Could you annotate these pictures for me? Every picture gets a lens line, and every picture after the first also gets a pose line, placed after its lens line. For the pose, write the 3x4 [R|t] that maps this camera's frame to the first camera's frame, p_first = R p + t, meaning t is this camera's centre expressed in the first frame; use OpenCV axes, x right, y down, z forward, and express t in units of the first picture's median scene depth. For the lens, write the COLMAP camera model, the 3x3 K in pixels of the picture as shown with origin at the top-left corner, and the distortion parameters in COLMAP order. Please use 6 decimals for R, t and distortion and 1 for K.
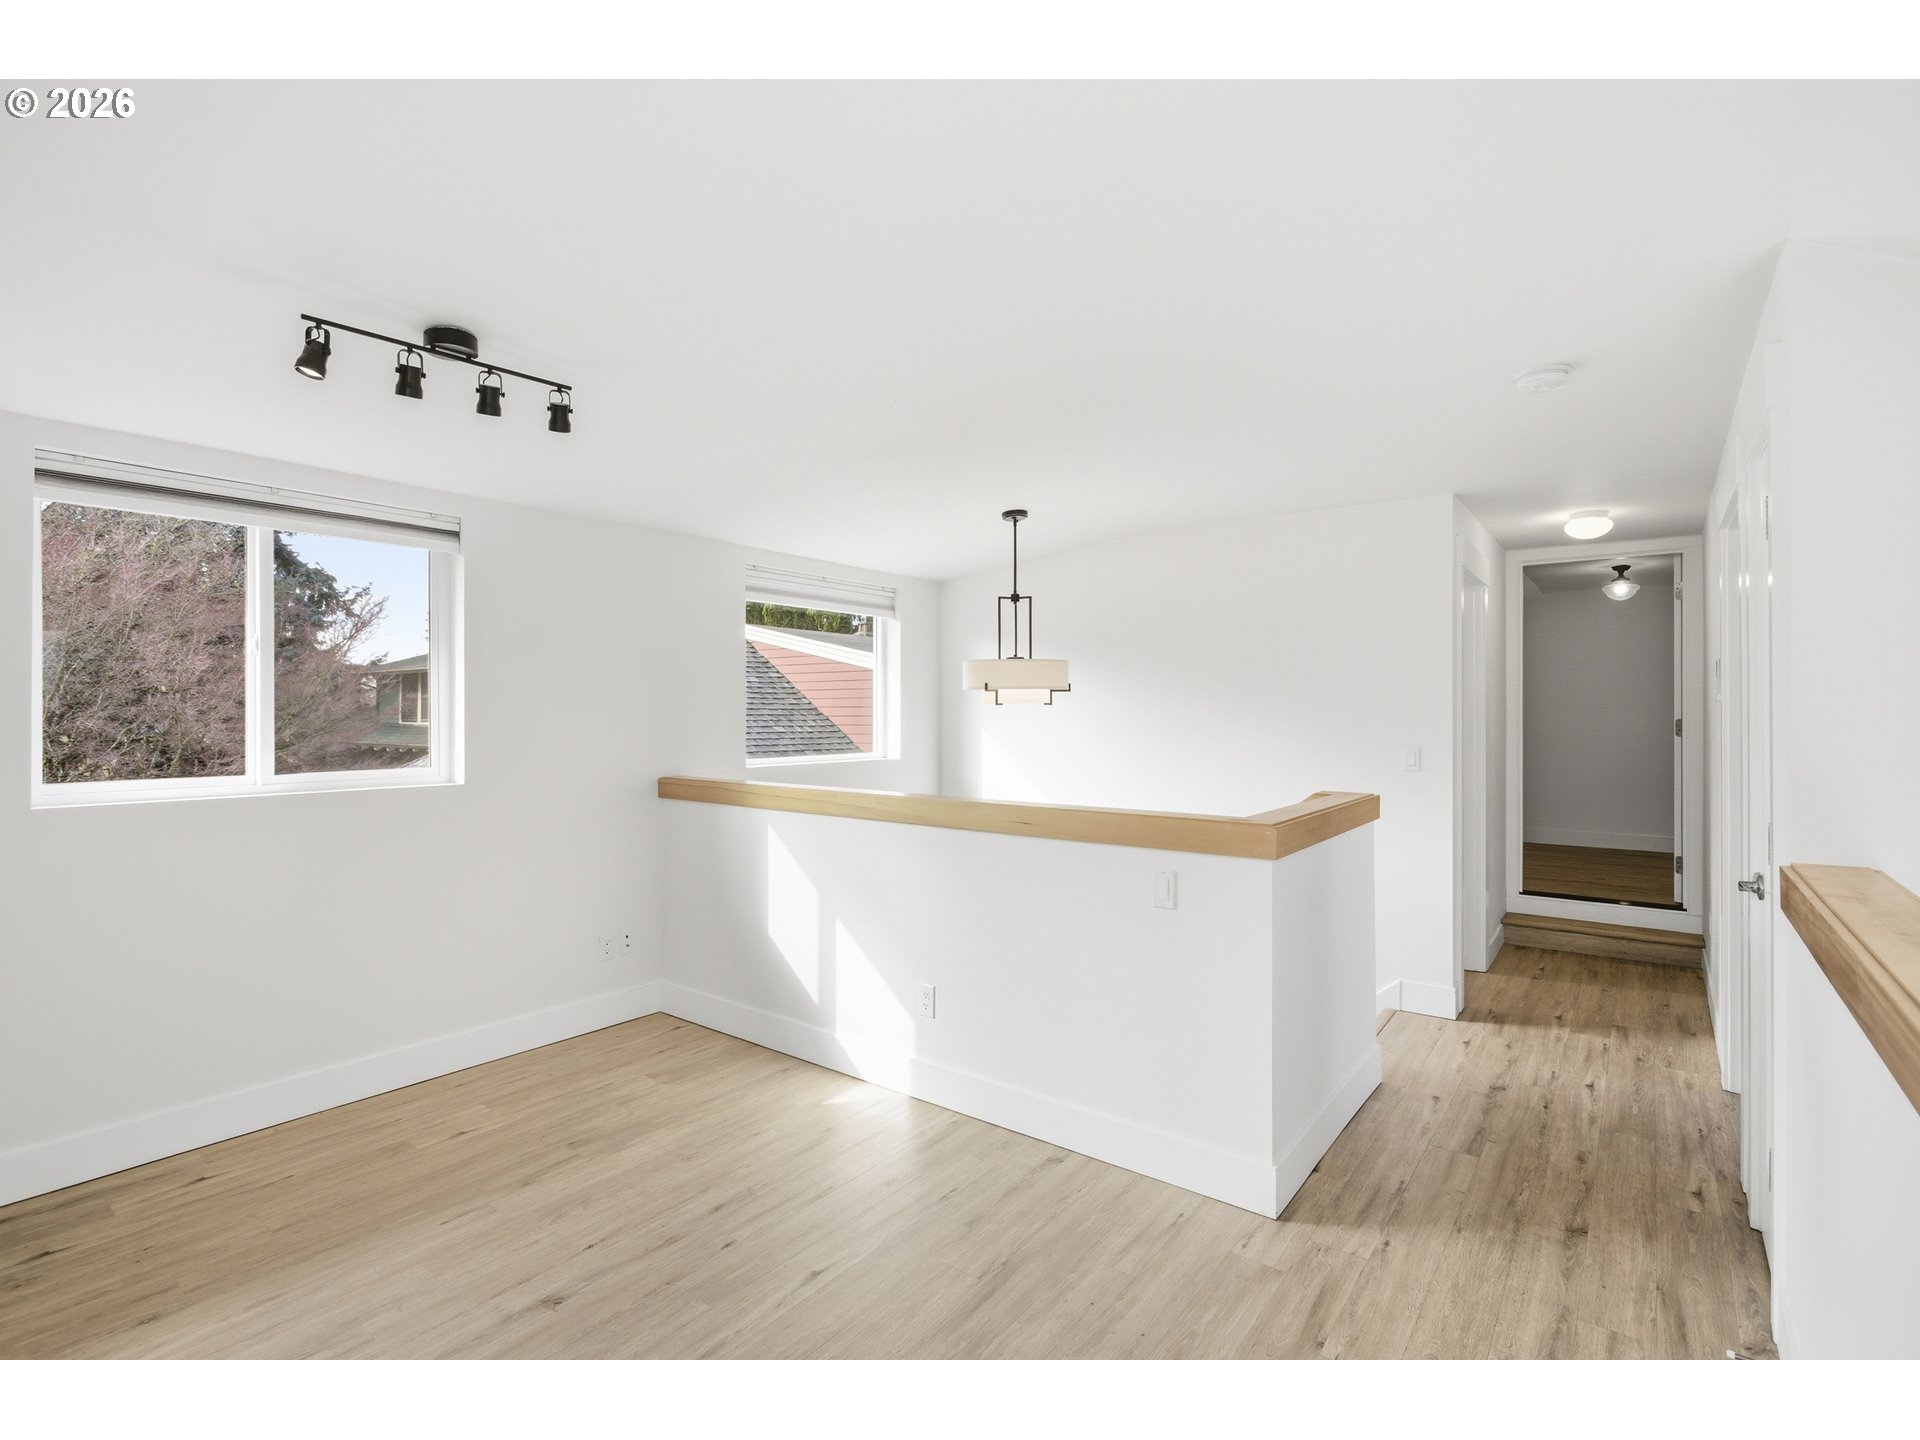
lens RADIAL K [[915.1, 0, 955.4], [0, 915.1, 715.3], [0, 0, 1]] dist [-0.008445, -0.000455]
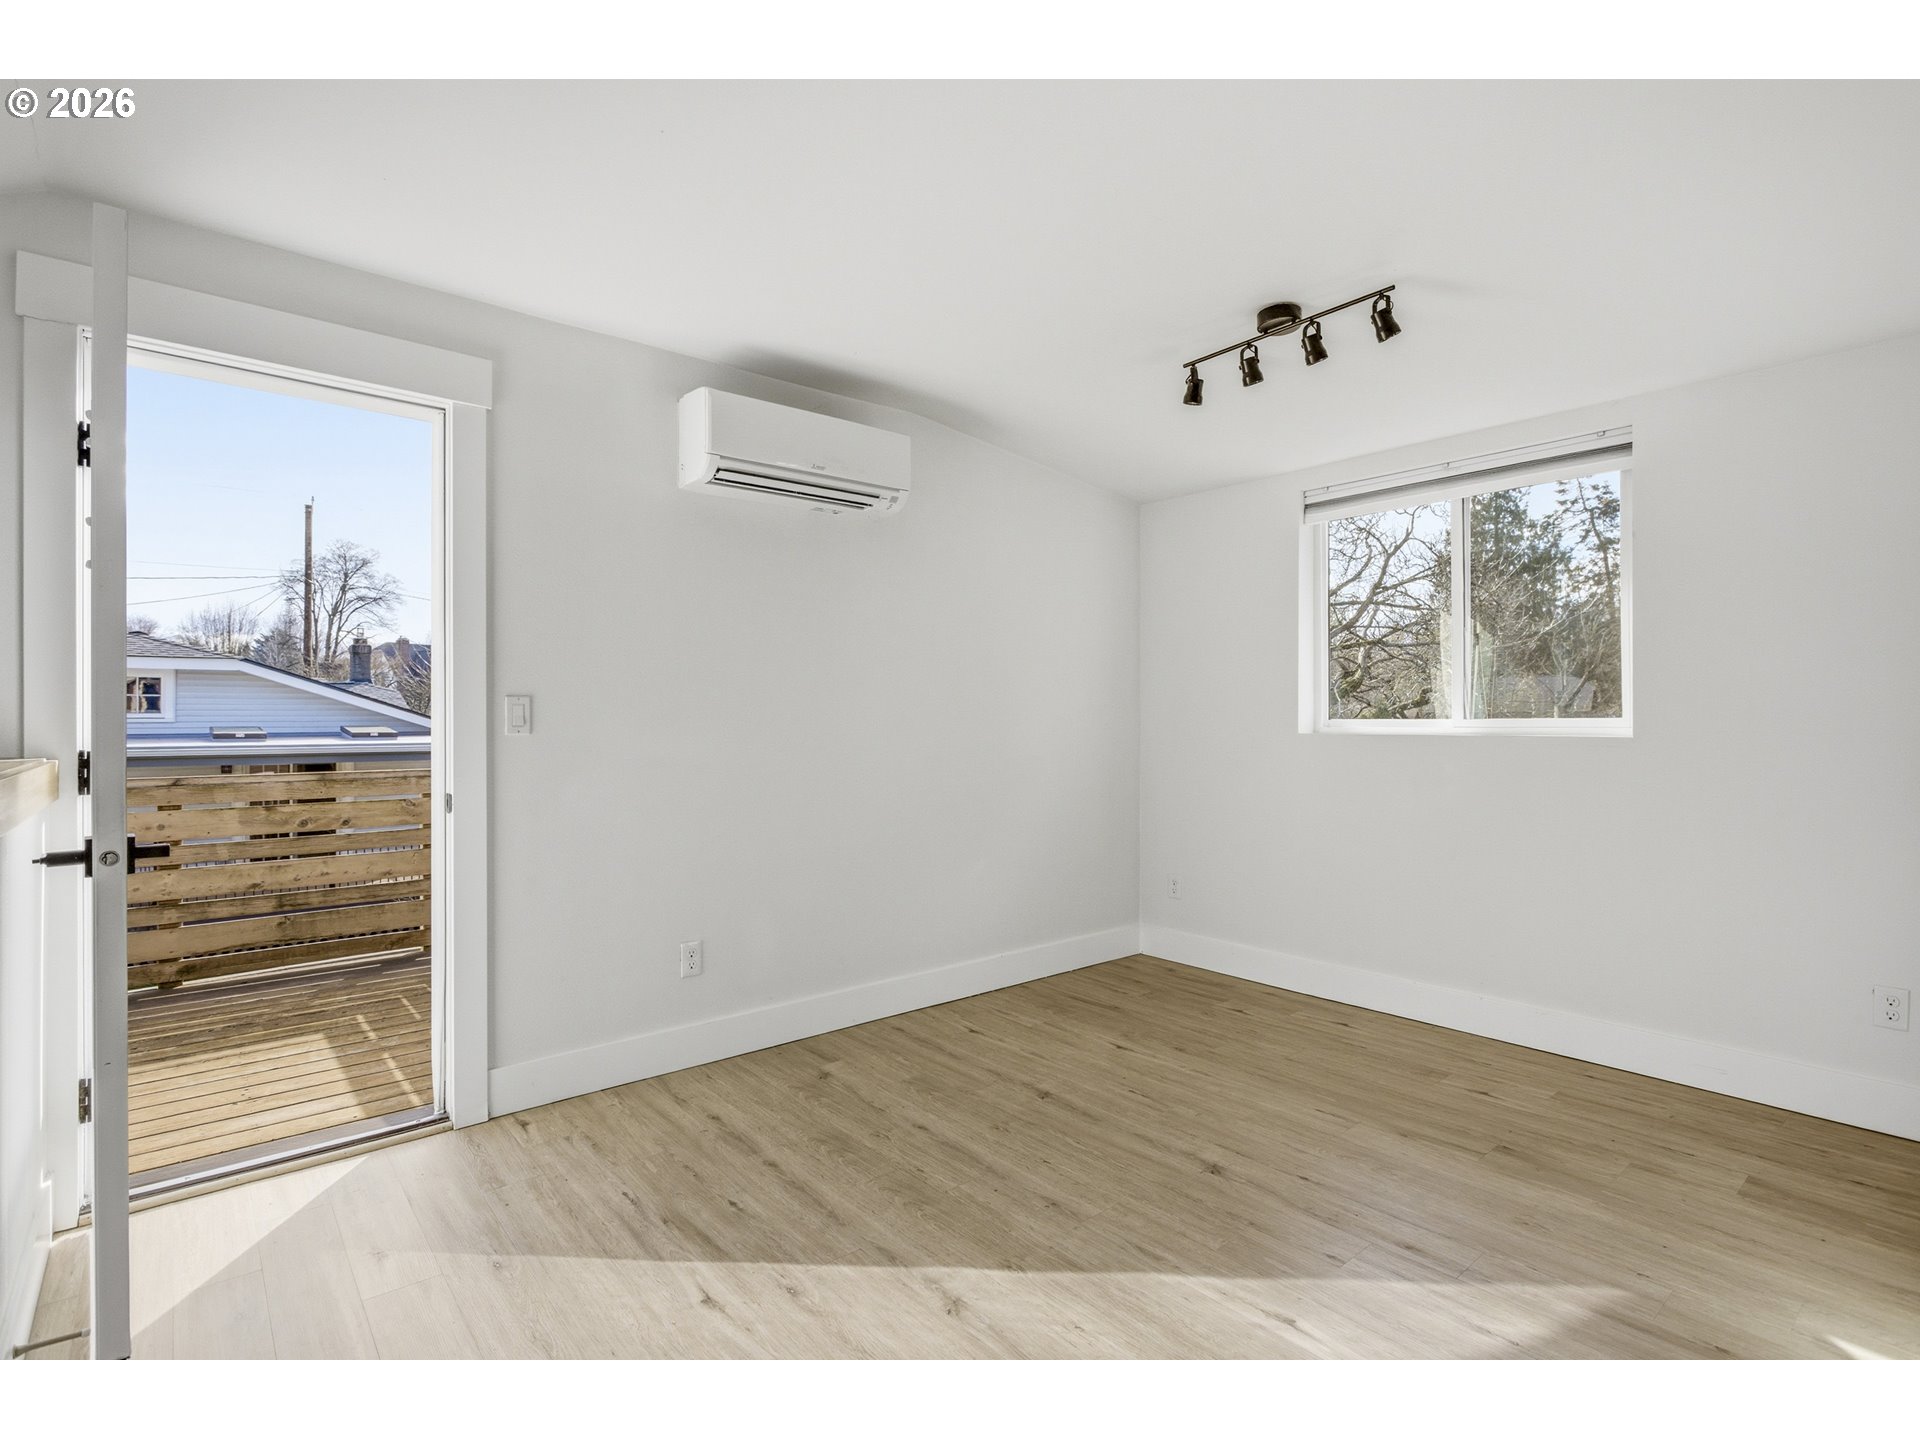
lens RADIAL K [[915.1, 0, 955.2], [0, 915.1, 722.0], [0, 0, 1]] dist [-0.008445, -0.000455]
pose [[-0.223417, -0.004624, -0.974712, 0.537297], [-0.003294, 0.999987, -0.003989, 0.084025], [0.974717, 0.002320, -0.223430, 0.719201]]
